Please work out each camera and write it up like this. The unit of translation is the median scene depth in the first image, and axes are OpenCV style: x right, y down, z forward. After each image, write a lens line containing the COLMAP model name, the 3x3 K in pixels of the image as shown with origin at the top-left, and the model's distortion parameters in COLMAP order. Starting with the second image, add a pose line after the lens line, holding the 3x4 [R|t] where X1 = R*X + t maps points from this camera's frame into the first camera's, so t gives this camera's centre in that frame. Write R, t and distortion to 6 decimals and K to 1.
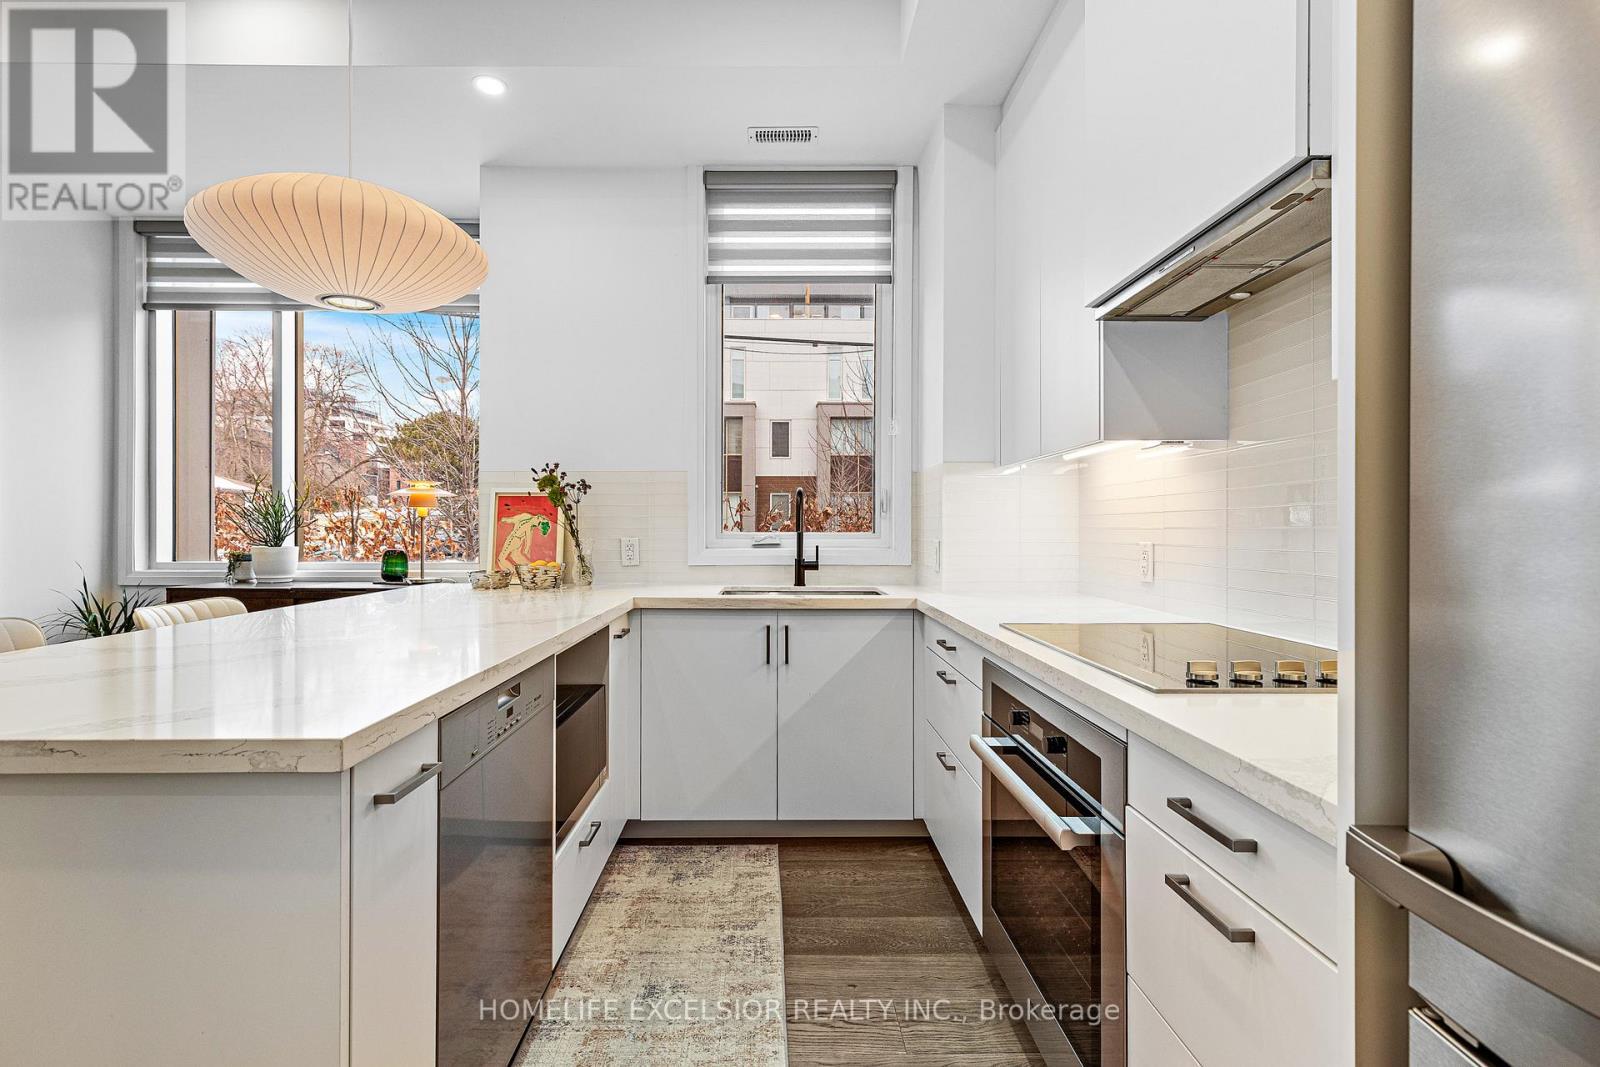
lens RADIAL K [[731.5, 0, 806.3], [0, 731.5, 529.9], [0, 0, 1]] dist [-0.012024, 0.000692]
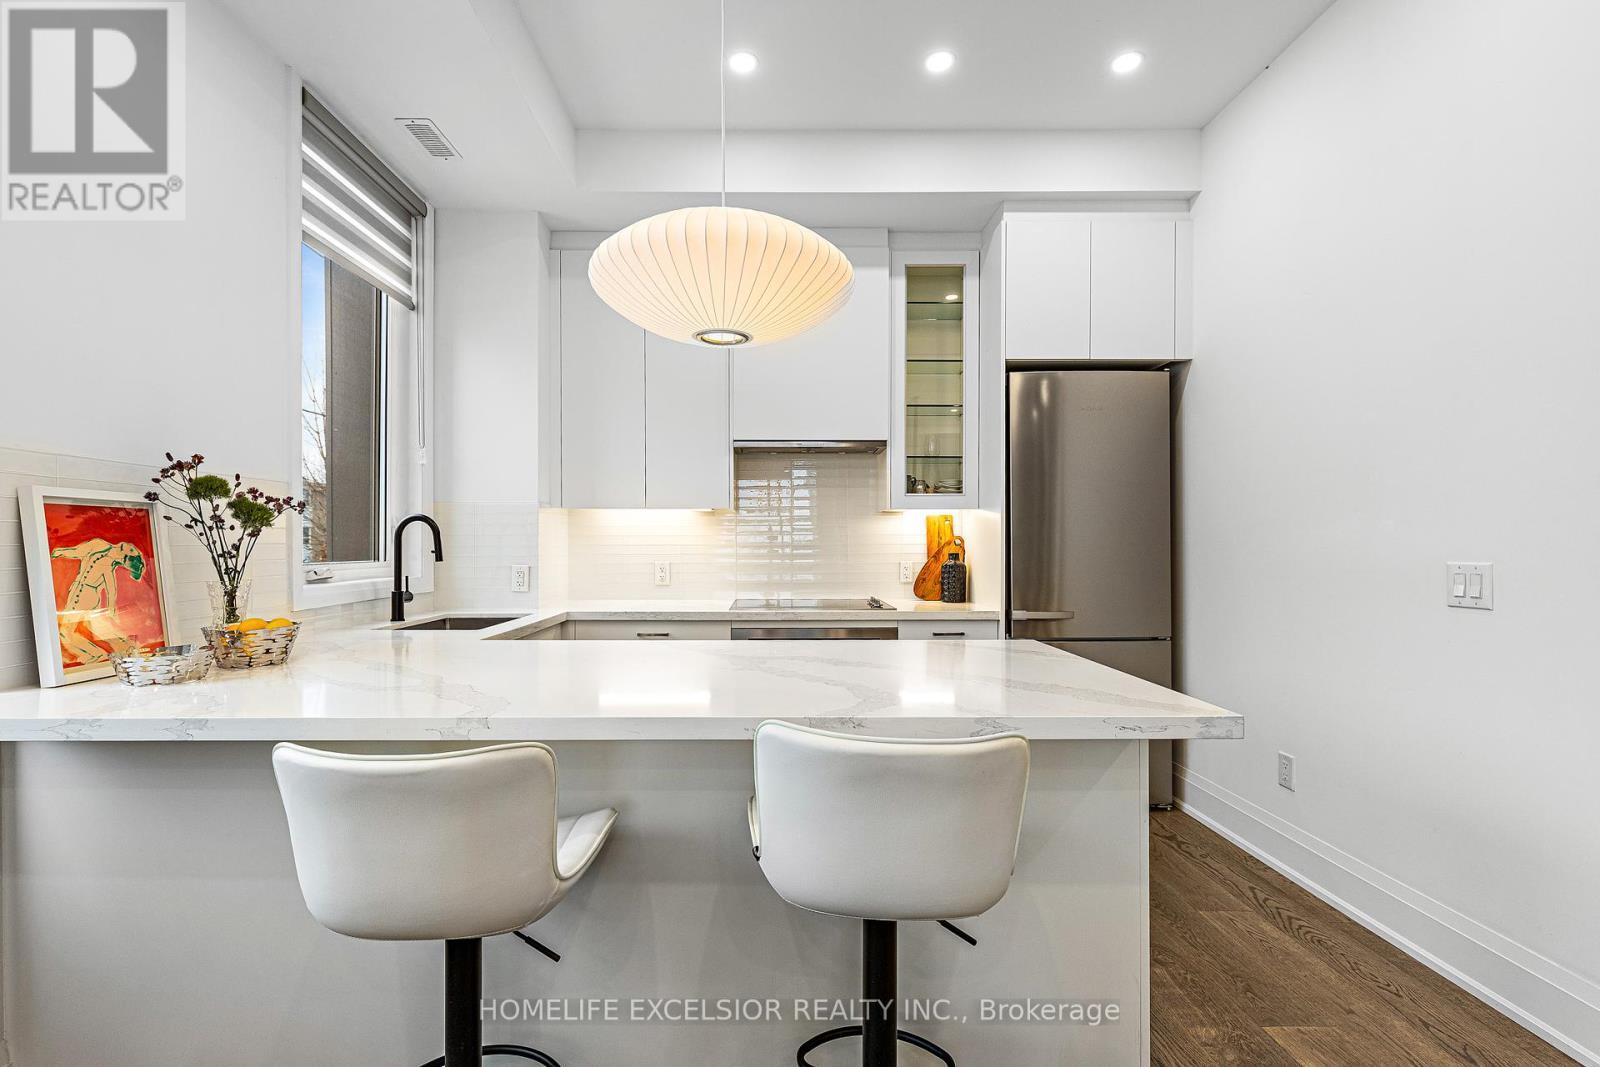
lens RADIAL K [[731.5, 0, 799.1], [0, 731.5, 546.1], [0, 0, 1]] dist [-0.012024, 0.000692]
pose [[-0.007052, -0.003830, 0.999968, -0.899148], [0.000324, 0.999993, 0.003832, -0.019503], [-0.999975, 0.000351, -0.007051, 0.489226]]
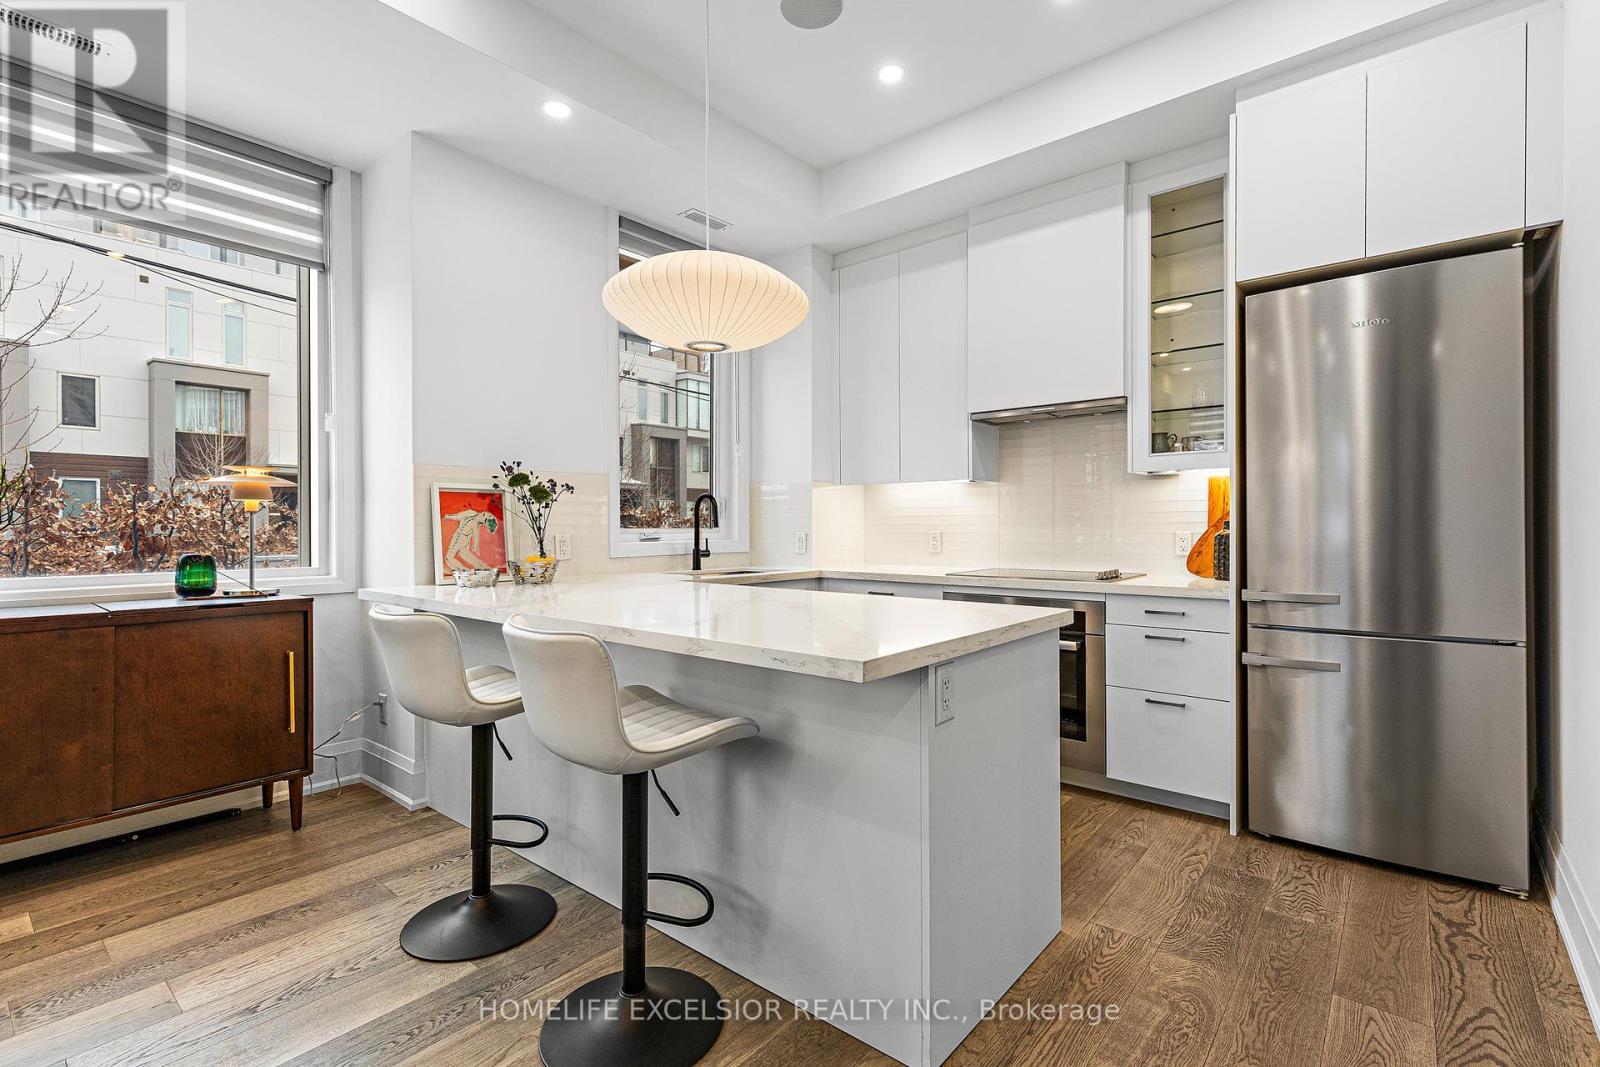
lens RADIAL K [[731.5, 0, 801.9], [0, 731.5, 525.7], [0, 0, 1]] dist [-0.012024, 0.000692]
pose [[0.646939, -0.005327, 0.762523, -0.838858], [0.005241, 0.999983, 0.002538, -0.002508], [-0.762524, 0.002355, 0.646956, 0.032864]]
